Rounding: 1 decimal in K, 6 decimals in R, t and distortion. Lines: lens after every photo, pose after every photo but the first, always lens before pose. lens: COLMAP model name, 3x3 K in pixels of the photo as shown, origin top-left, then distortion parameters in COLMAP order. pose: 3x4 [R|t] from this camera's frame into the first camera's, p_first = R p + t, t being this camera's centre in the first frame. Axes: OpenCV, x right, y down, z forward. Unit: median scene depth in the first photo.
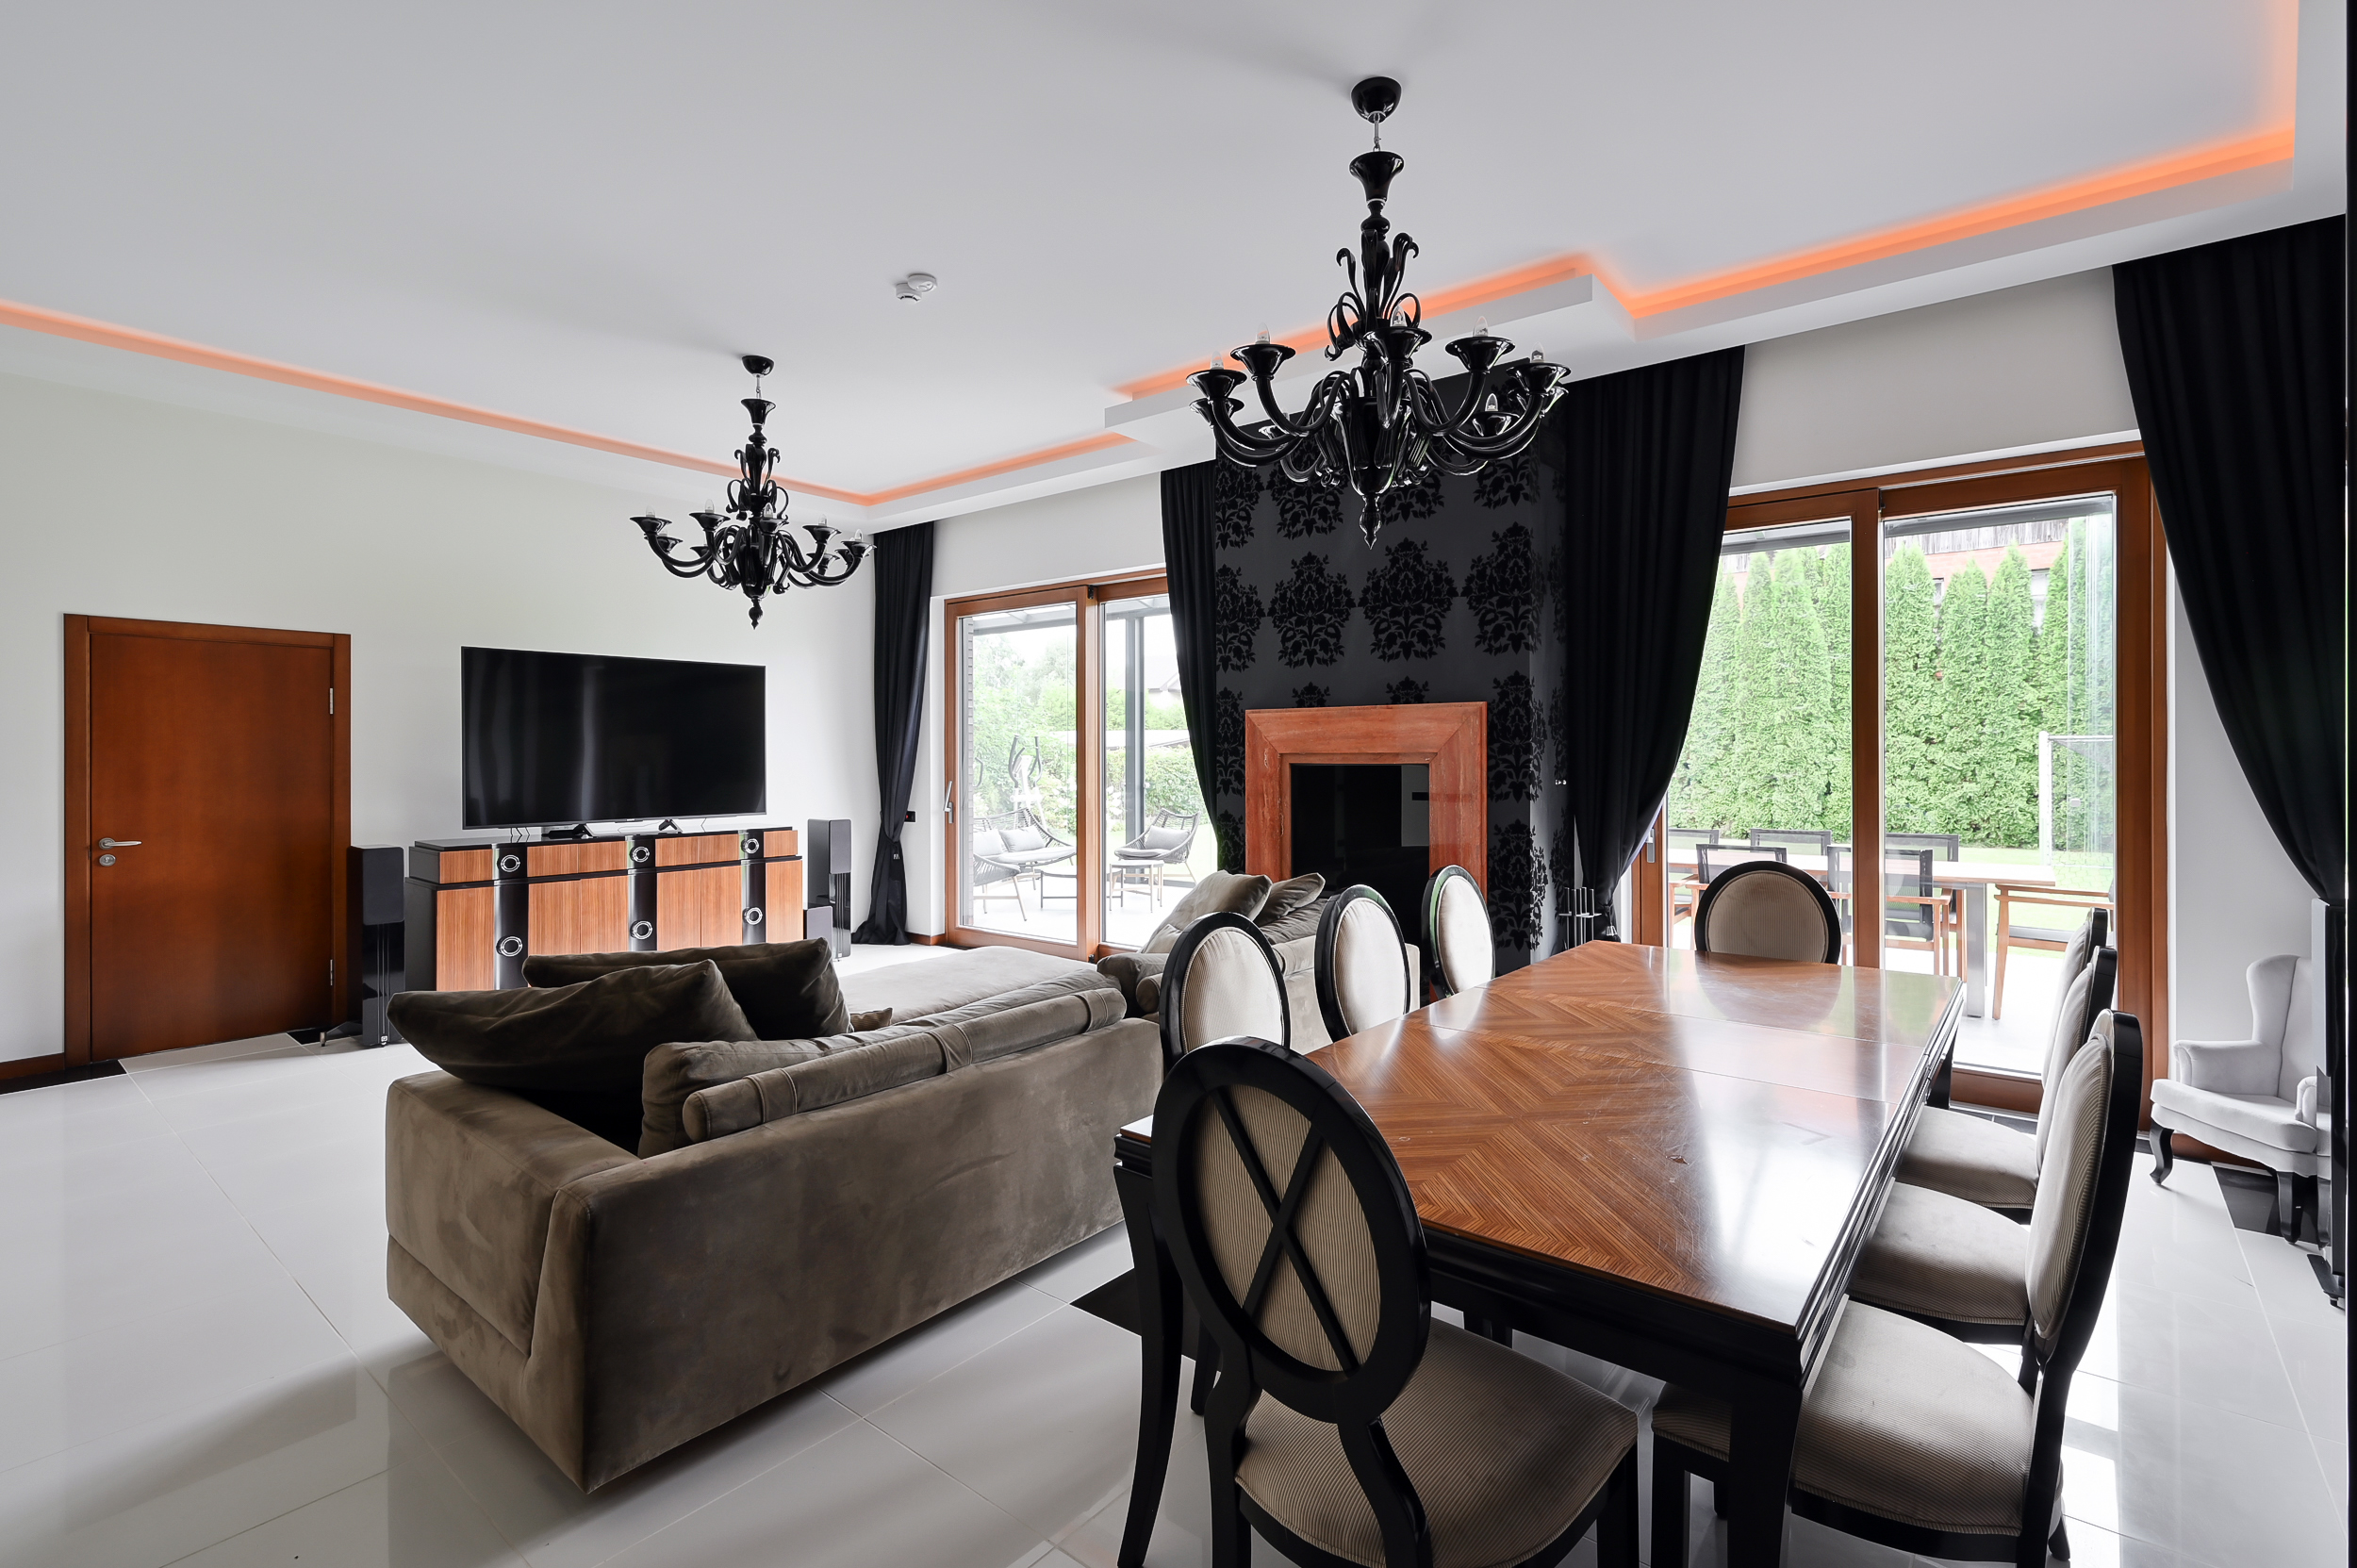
lens RADIAL K [[1080.4, 0, 1225.2], [0, 1080.4, 760.1], [0, 0, 1]] dist [0.000330, -0.000140]
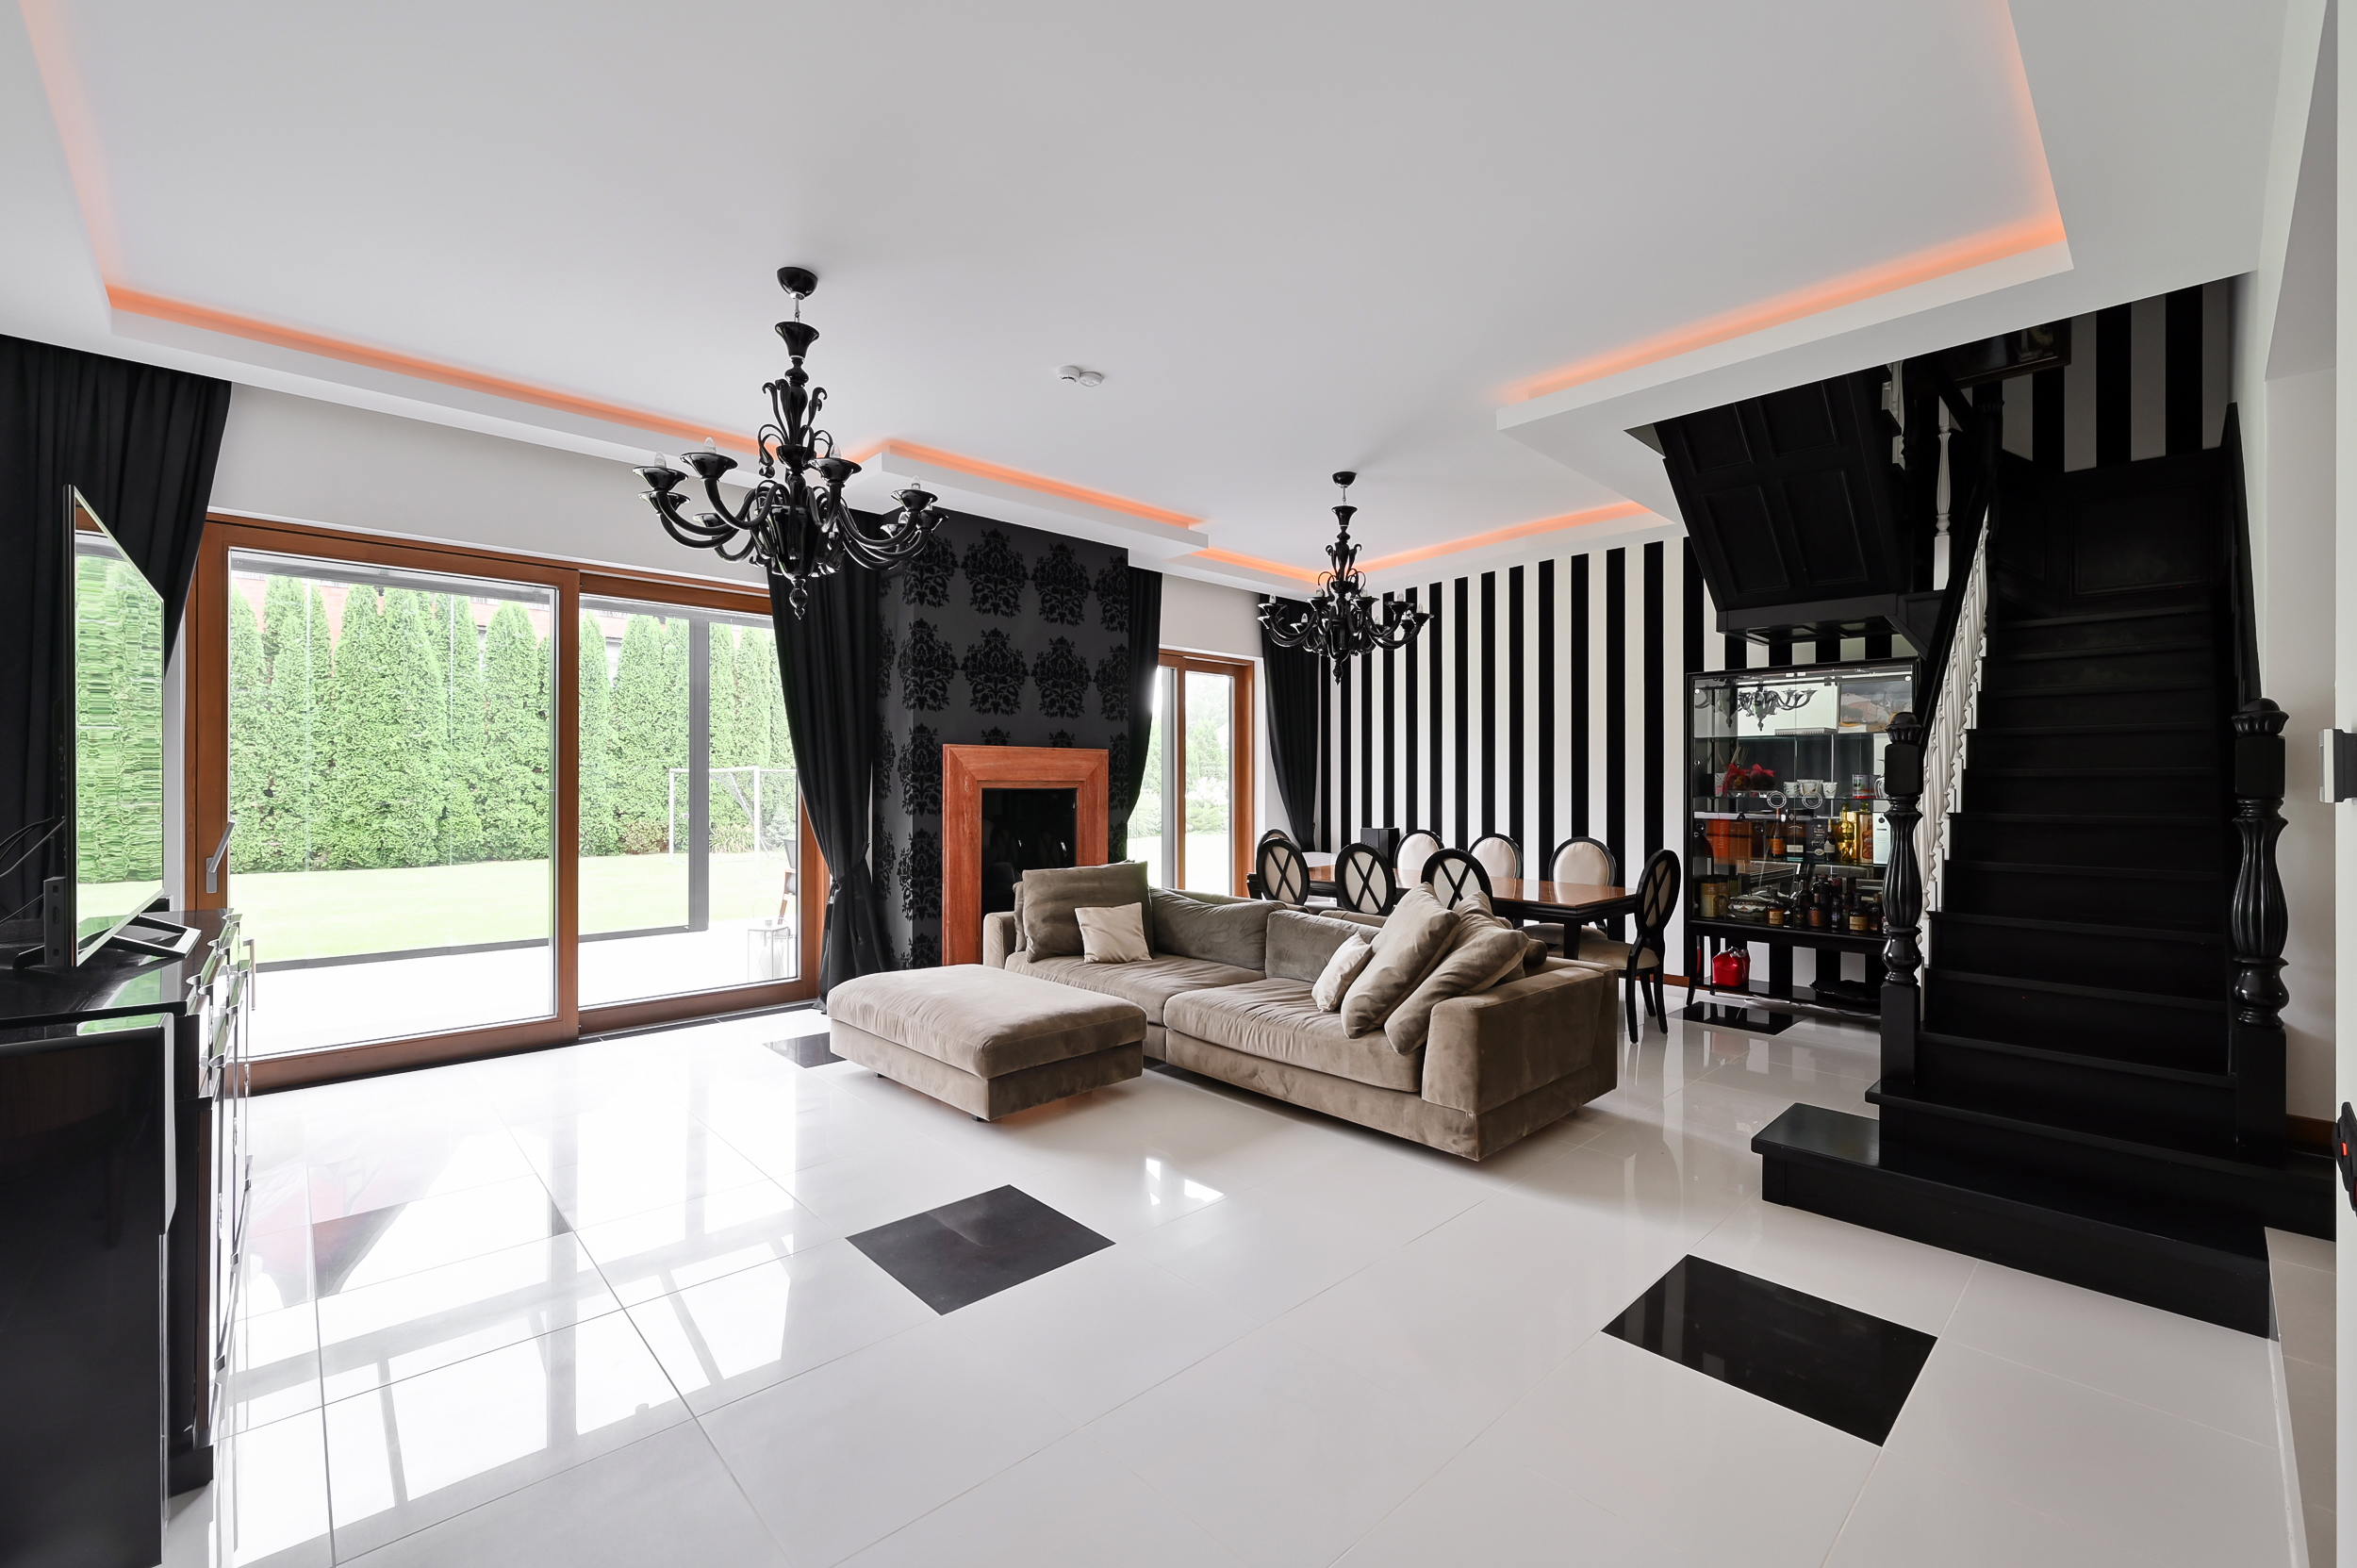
lens RADIAL K [[971.0, 0, 1178.5], [0, 971.0, 784.0], [0, 0, 1]] dist [-0.001069, -0.000097]
pose [[0.149046, 0.001717, 0.988829, -1.068728], [0.001081, 0.999998, -0.001900, 0.000669], [-0.988830, 0.001352, 0.149044, 0.608146]]
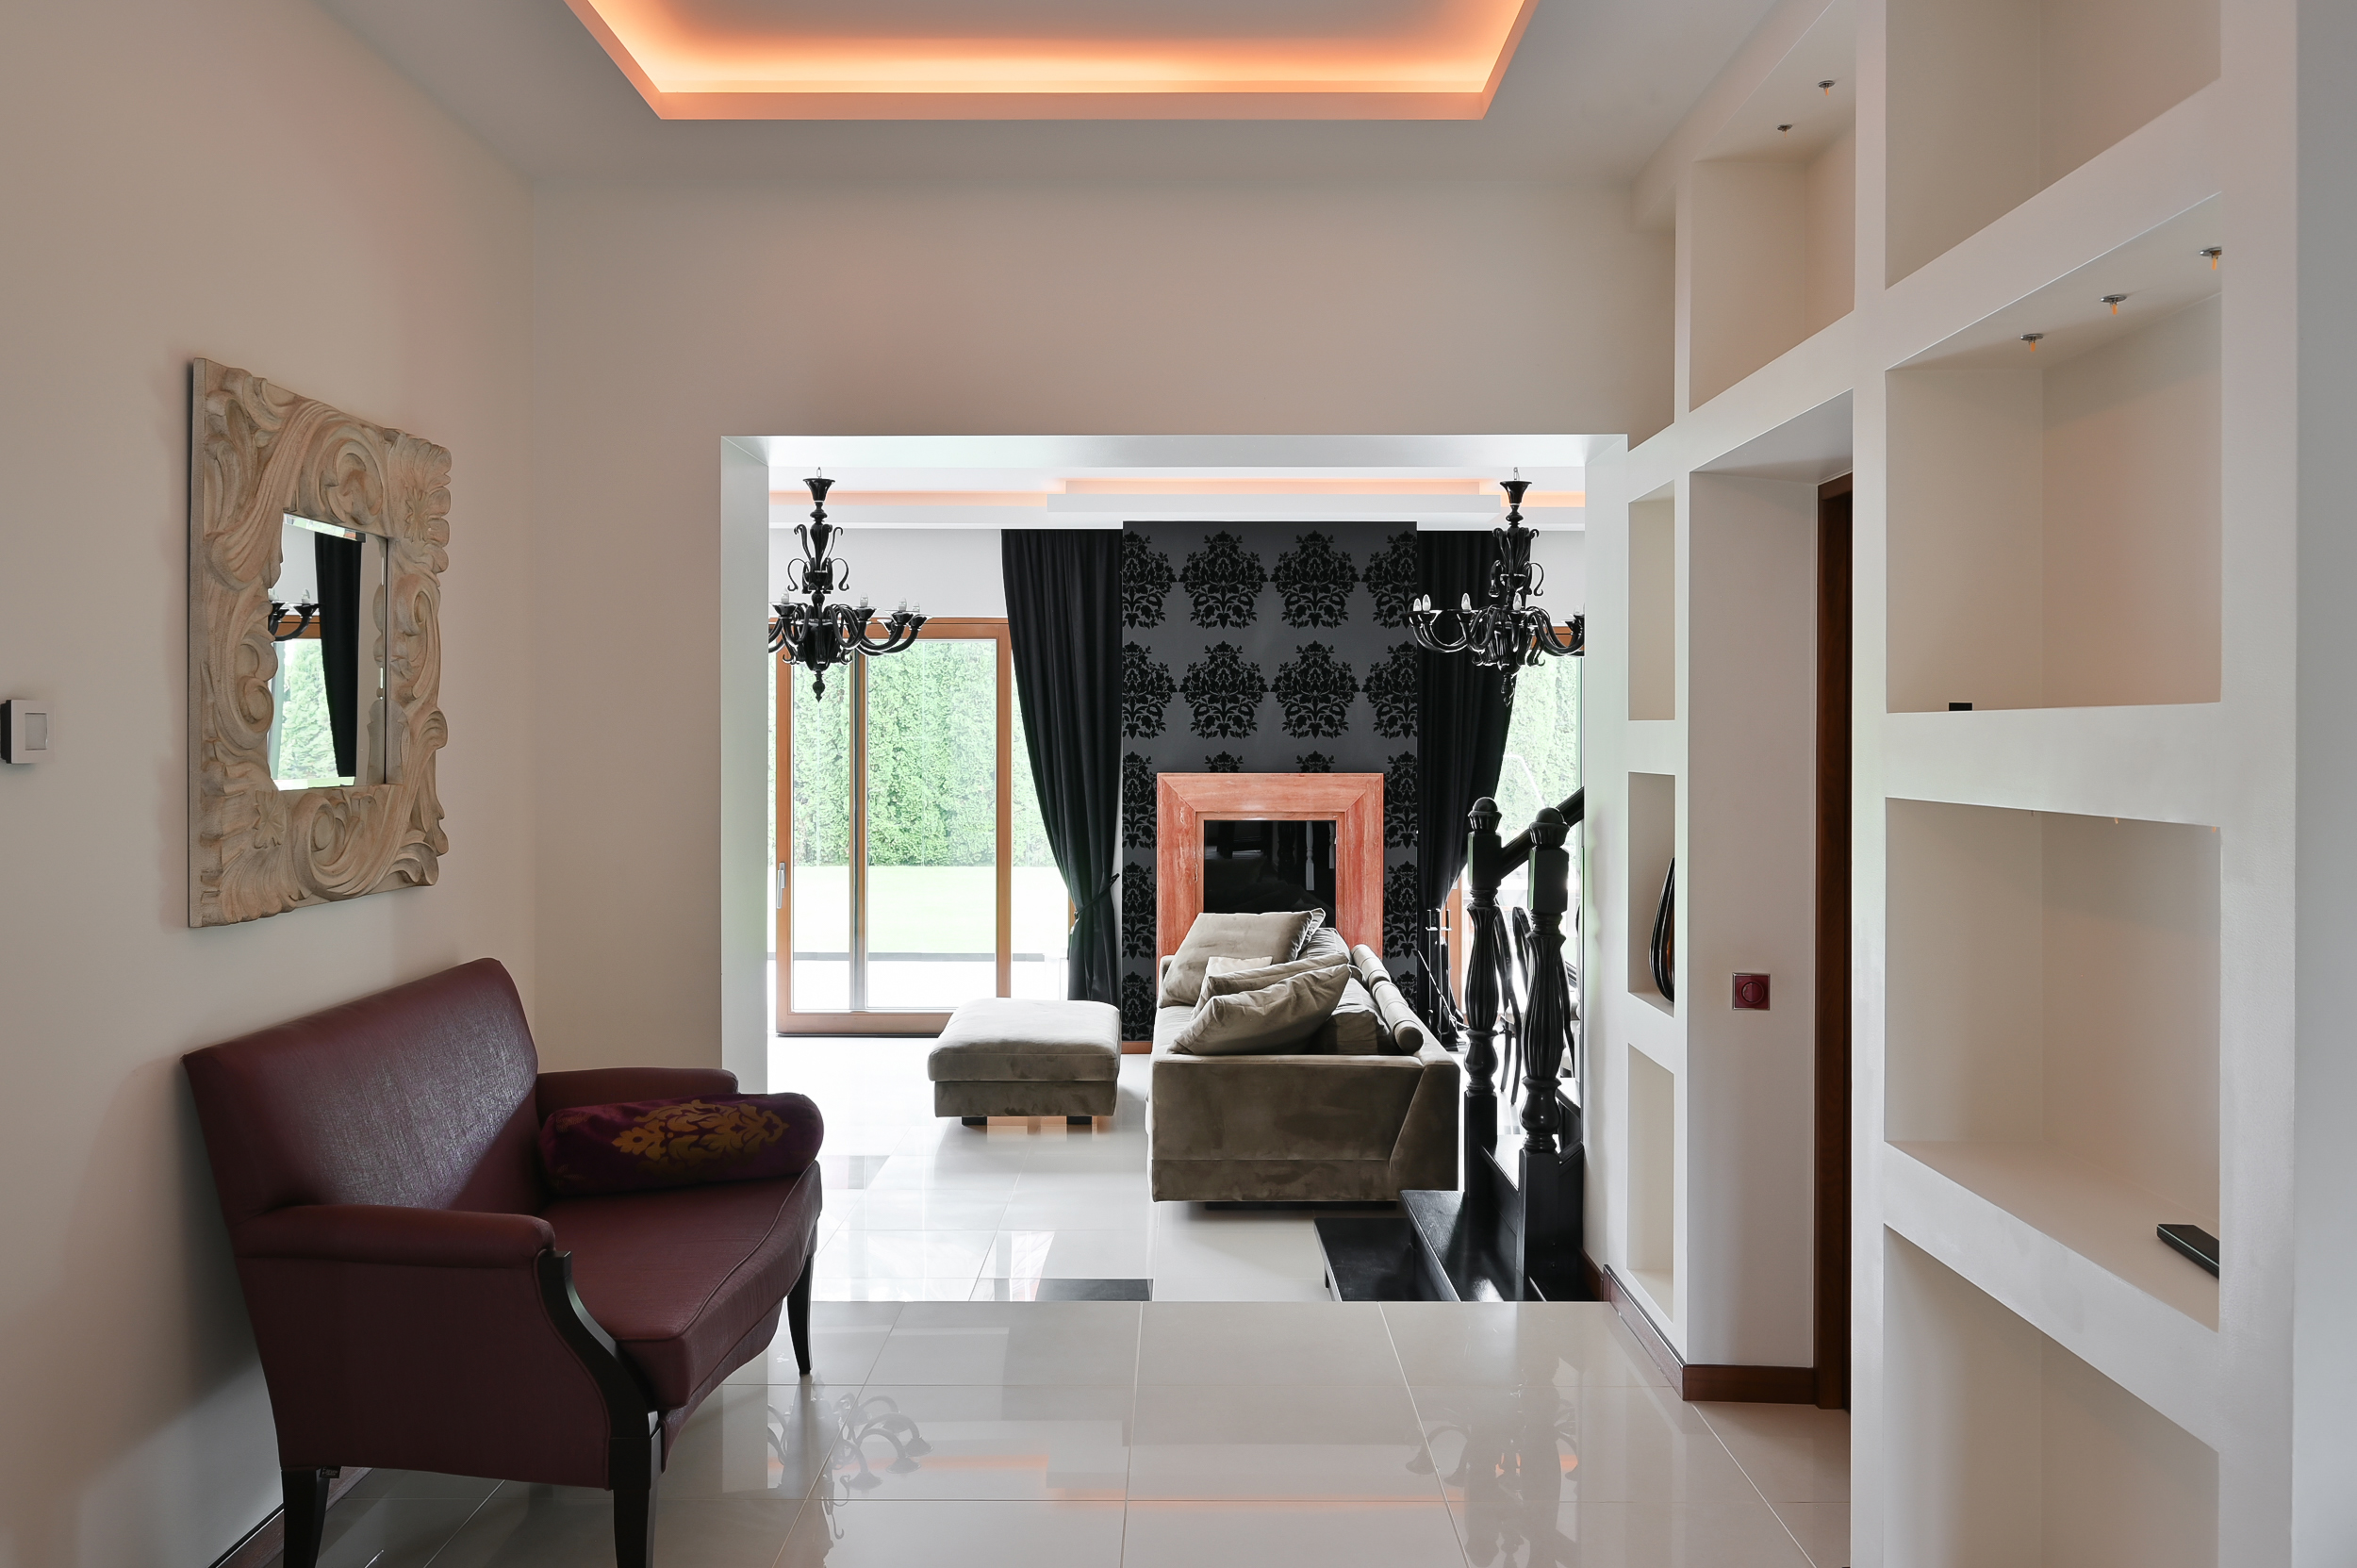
lens RADIAL K [[1829.5, 0, 1179.7], [0, 1829.5, 744.9], [0, 0, 1]] dist [-0.002610, -0.000326]
pose [[0.790206, -0.000263, 0.612842, -1.197784], [-0.000911, 0.999998, 0.001603, -0.082986], [-0.612841, -0.001825, 0.790204, -0.558805]]
